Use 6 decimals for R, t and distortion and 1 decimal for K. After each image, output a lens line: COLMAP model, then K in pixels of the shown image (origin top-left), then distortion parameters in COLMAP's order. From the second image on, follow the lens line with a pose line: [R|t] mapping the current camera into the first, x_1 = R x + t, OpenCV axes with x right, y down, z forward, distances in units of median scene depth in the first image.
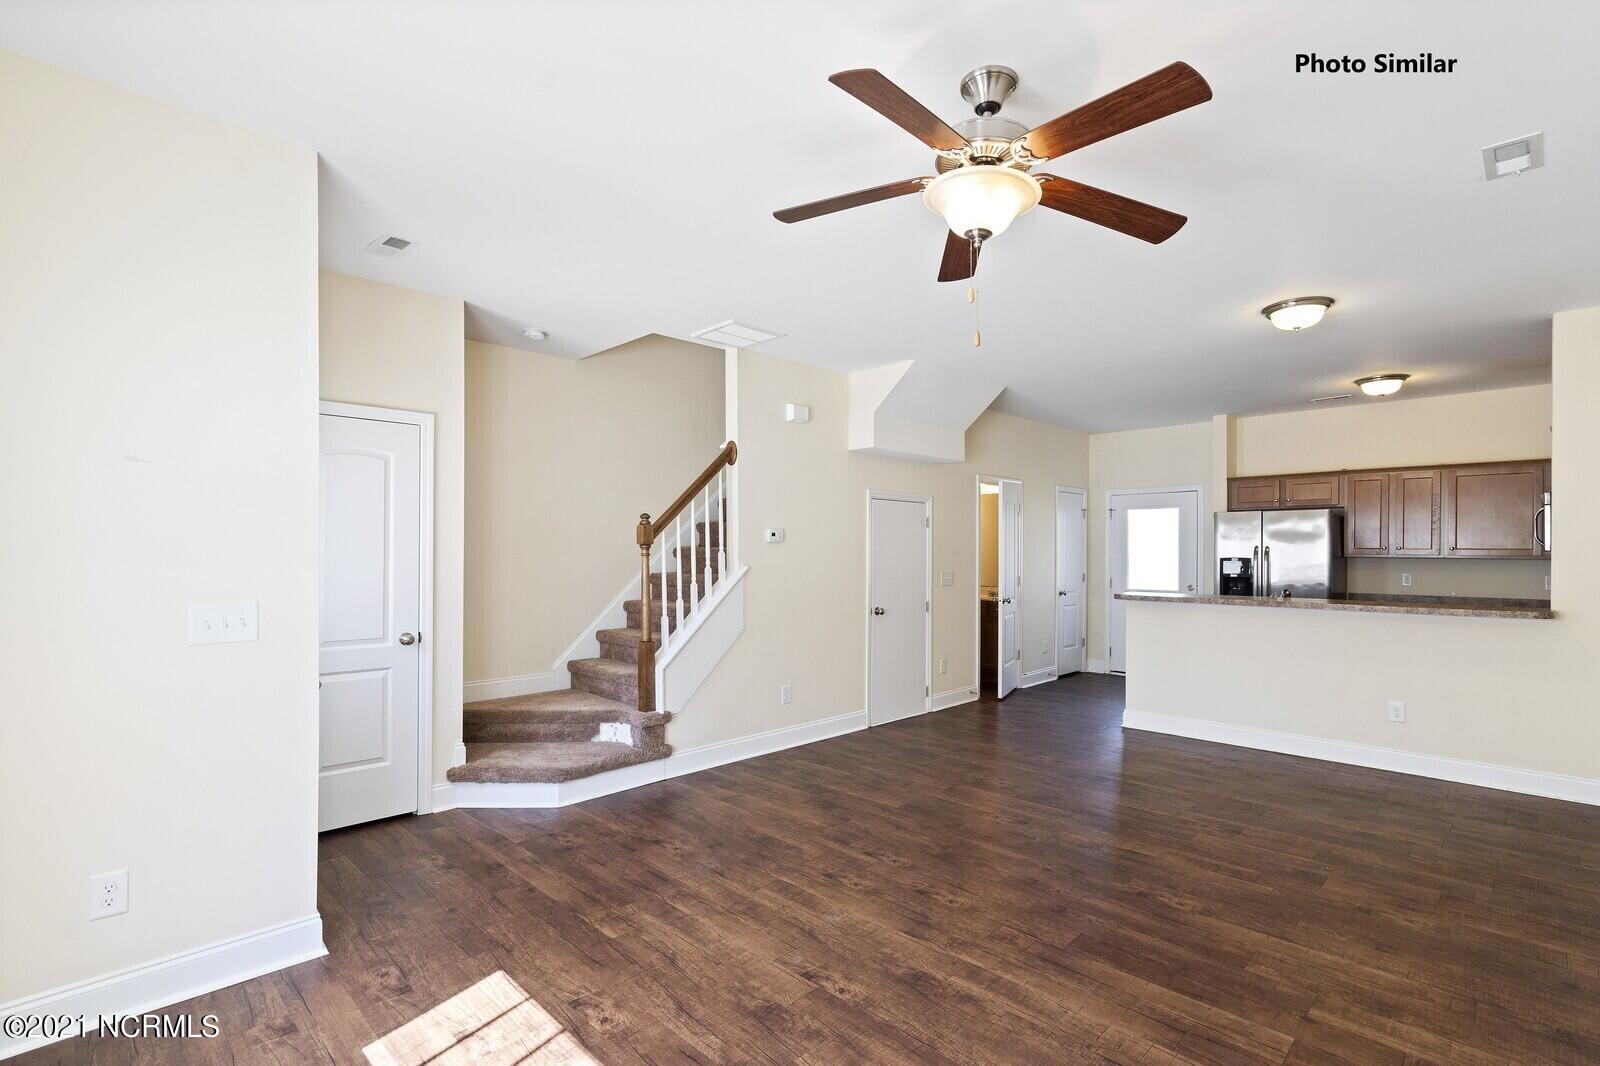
lens RADIAL K [[748.5, 0, 800.1], [0, 748.5, 539.8], [0, 0, 1]] dist [-0.001230, 0.000530]
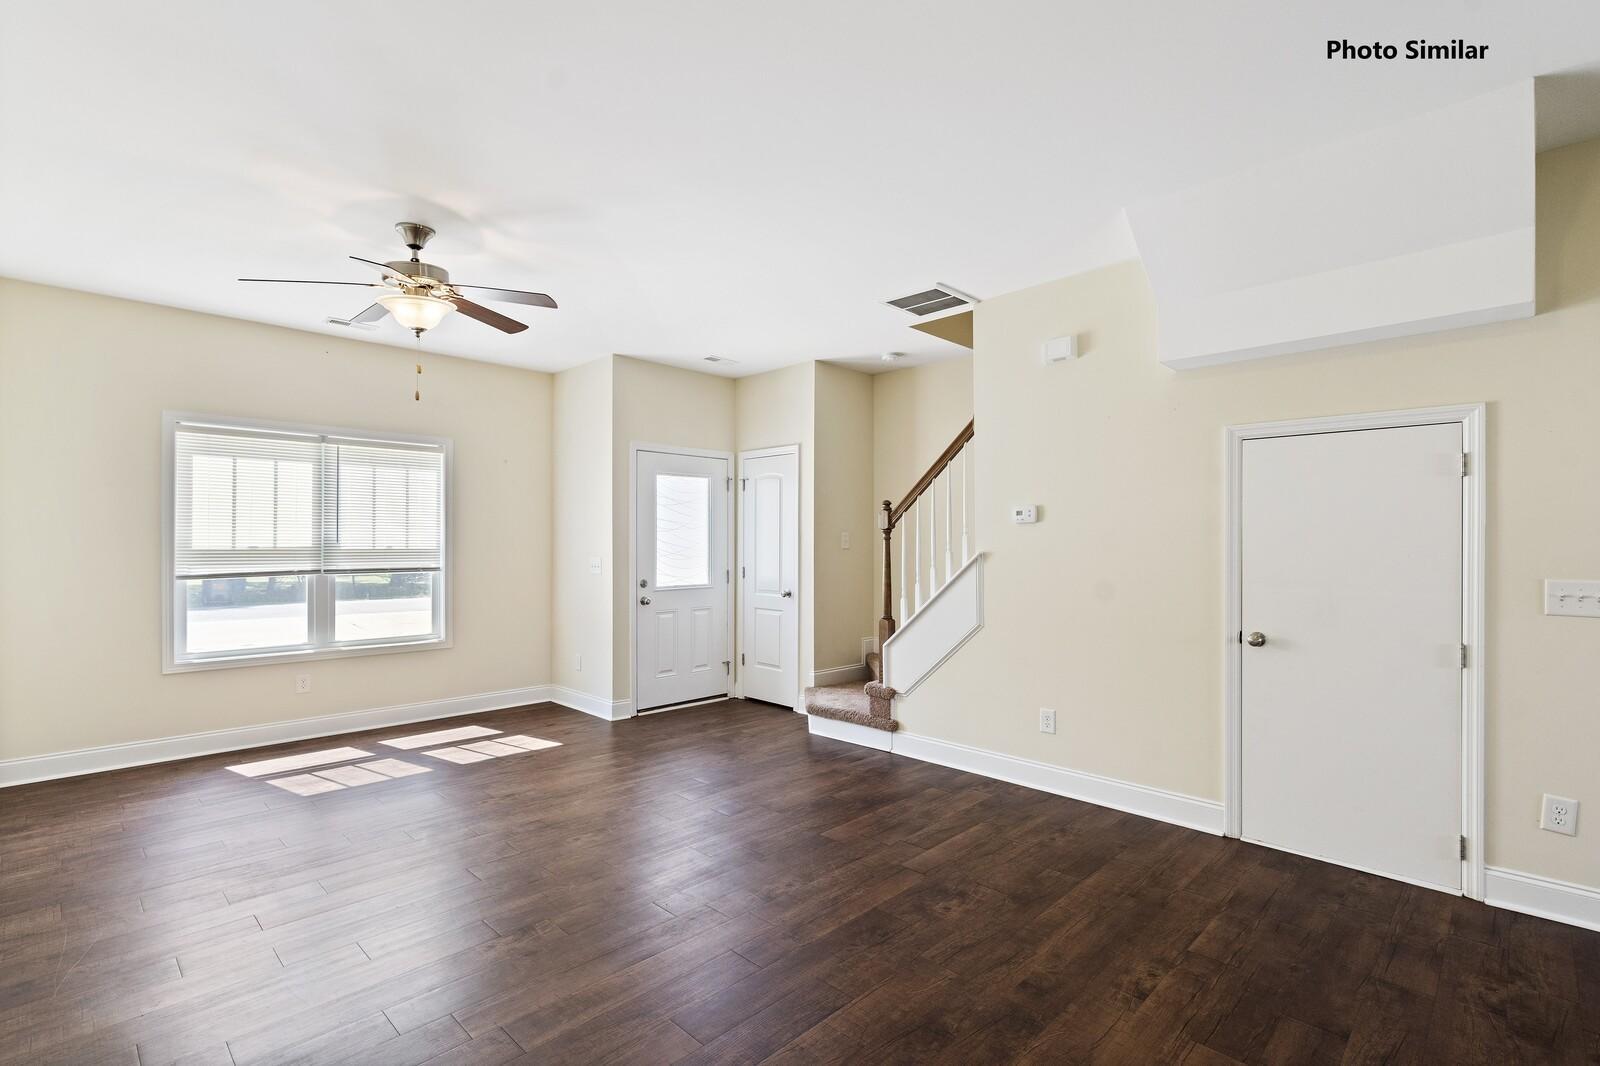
lens RADIAL K [[748.5, 0, 800.1], [0, 748.5, 539.8], [0, 0, 1]] dist [-0.001230, 0.000530]
pose [[0.001427, -0.006270, -0.999979, 0.852735], [0.012856, 0.999898, -0.006251, 0.025936], [0.999916, -0.012847, 0.001507, 0.853642]]
